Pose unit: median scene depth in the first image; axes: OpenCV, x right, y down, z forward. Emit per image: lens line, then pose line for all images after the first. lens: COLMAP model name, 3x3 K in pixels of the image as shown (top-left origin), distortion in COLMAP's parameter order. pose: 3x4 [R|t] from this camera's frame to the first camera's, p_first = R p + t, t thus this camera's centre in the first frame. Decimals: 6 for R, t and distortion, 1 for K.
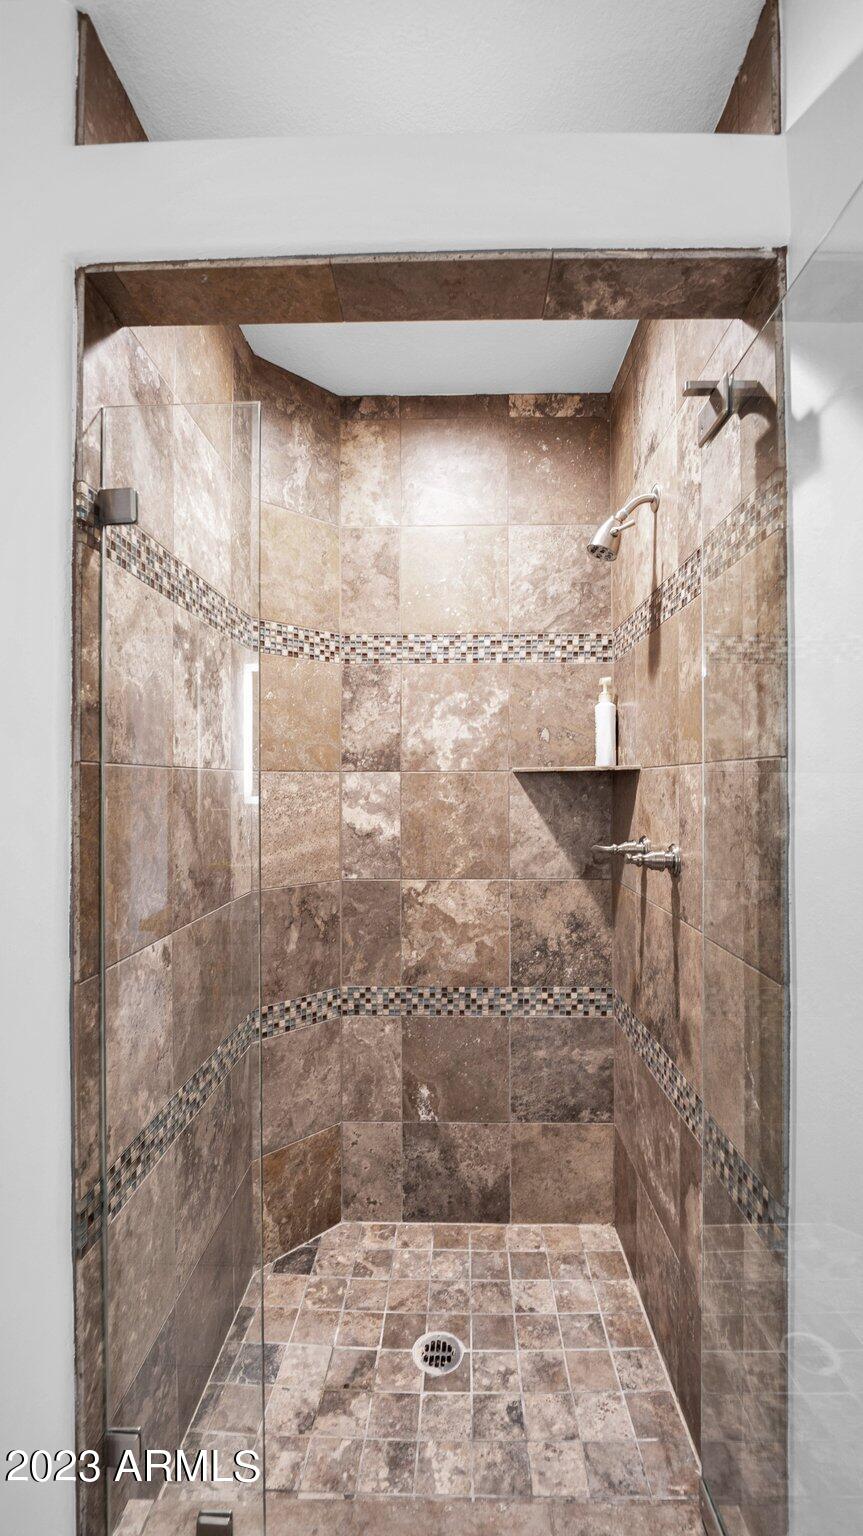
lens RADIAL K [[642.2, 0, 434.4], [0, 642.2, 784.6], [0, 0, 1]] dist [-0.023339, -0.000504]
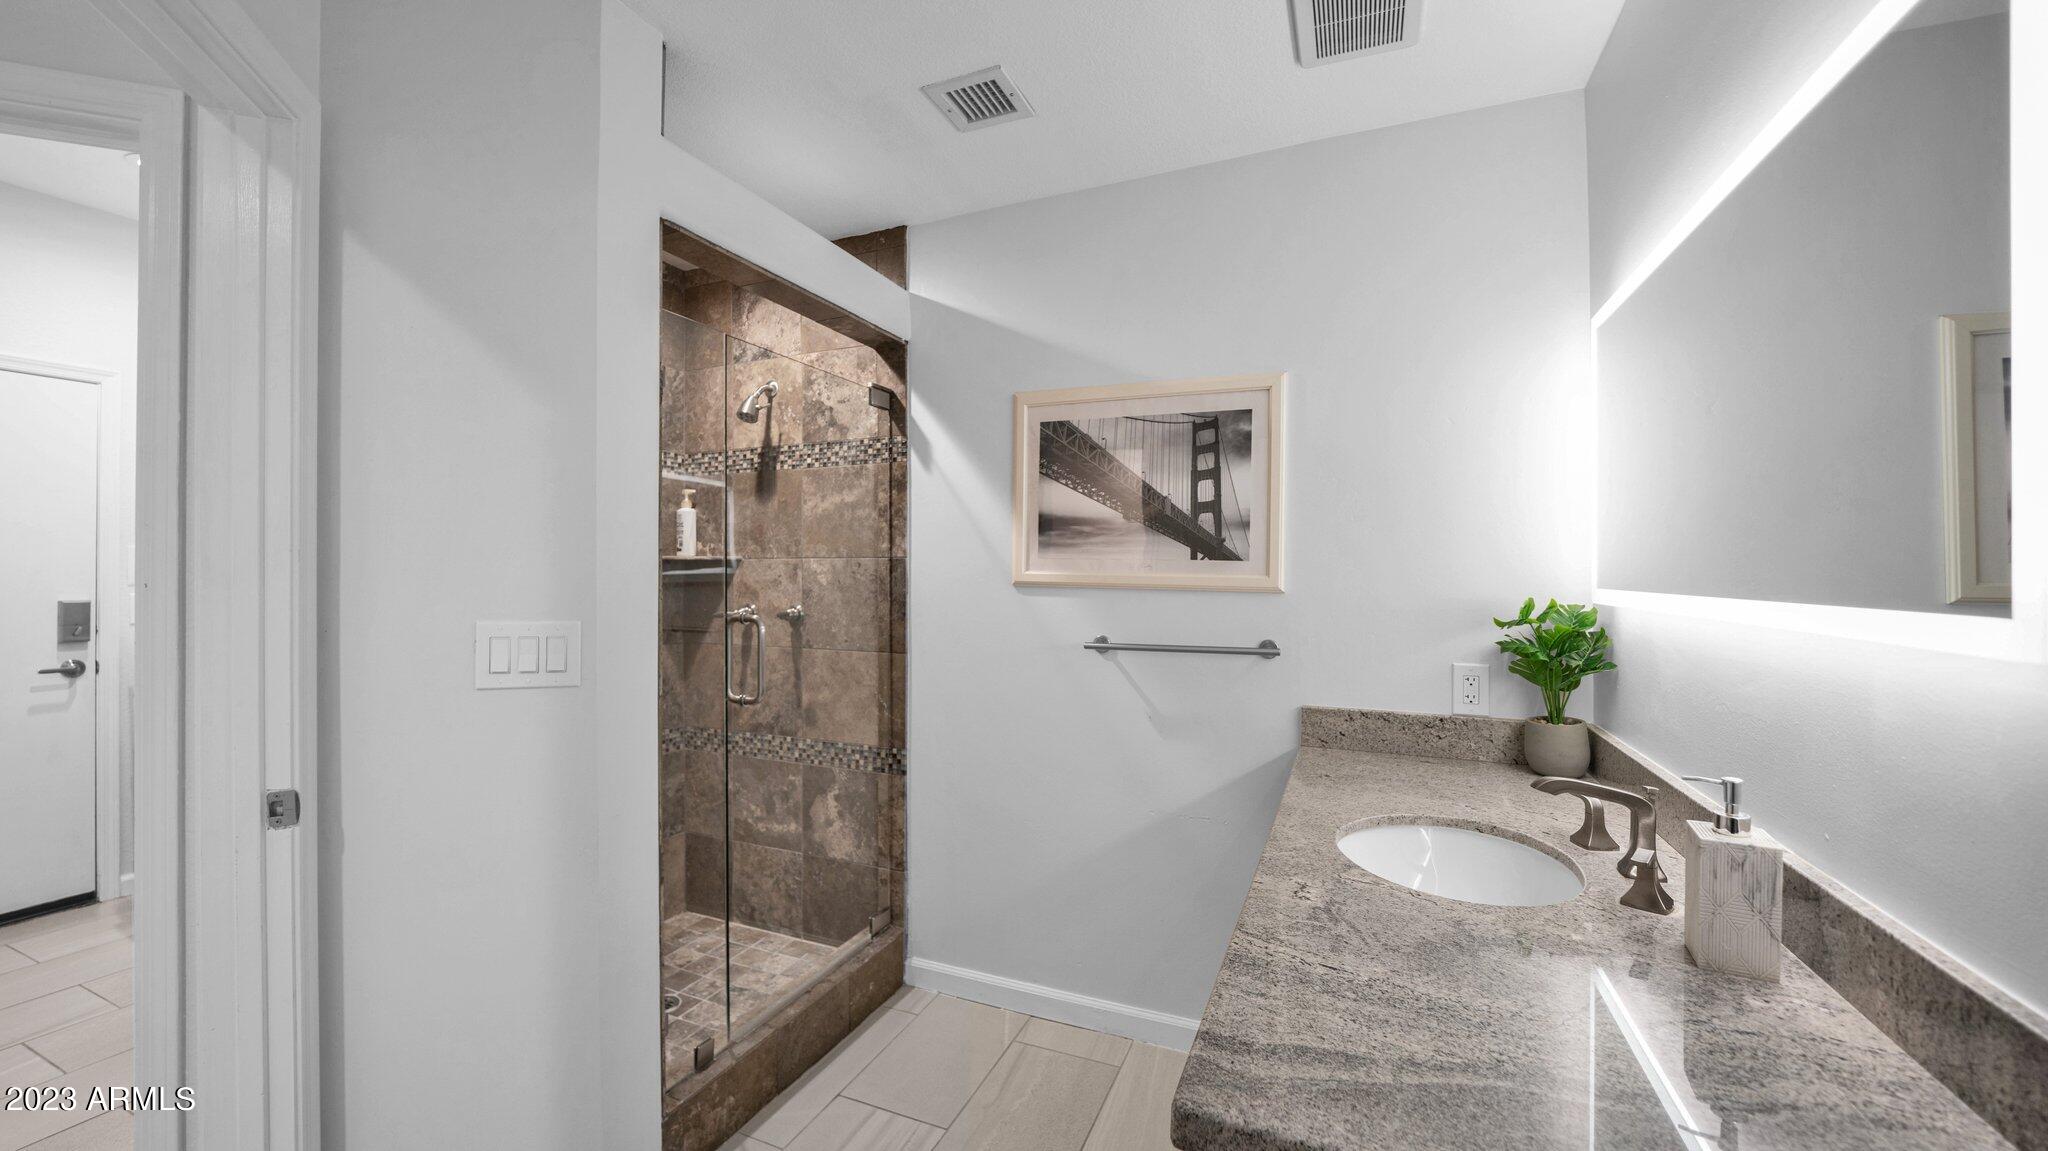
lens RADIAL K [[787.9, 0, 1028.2], [0, 787.9, 569.3], [0, 0, 1]] dist [-0.002799, -0.000033]
pose [[0.354715, 0.001781, 0.934973, -1.258187], [0.003837, 0.999987, -0.003361, 0.007848], [-0.934966, 0.004780, 0.354704, -0.292843]]
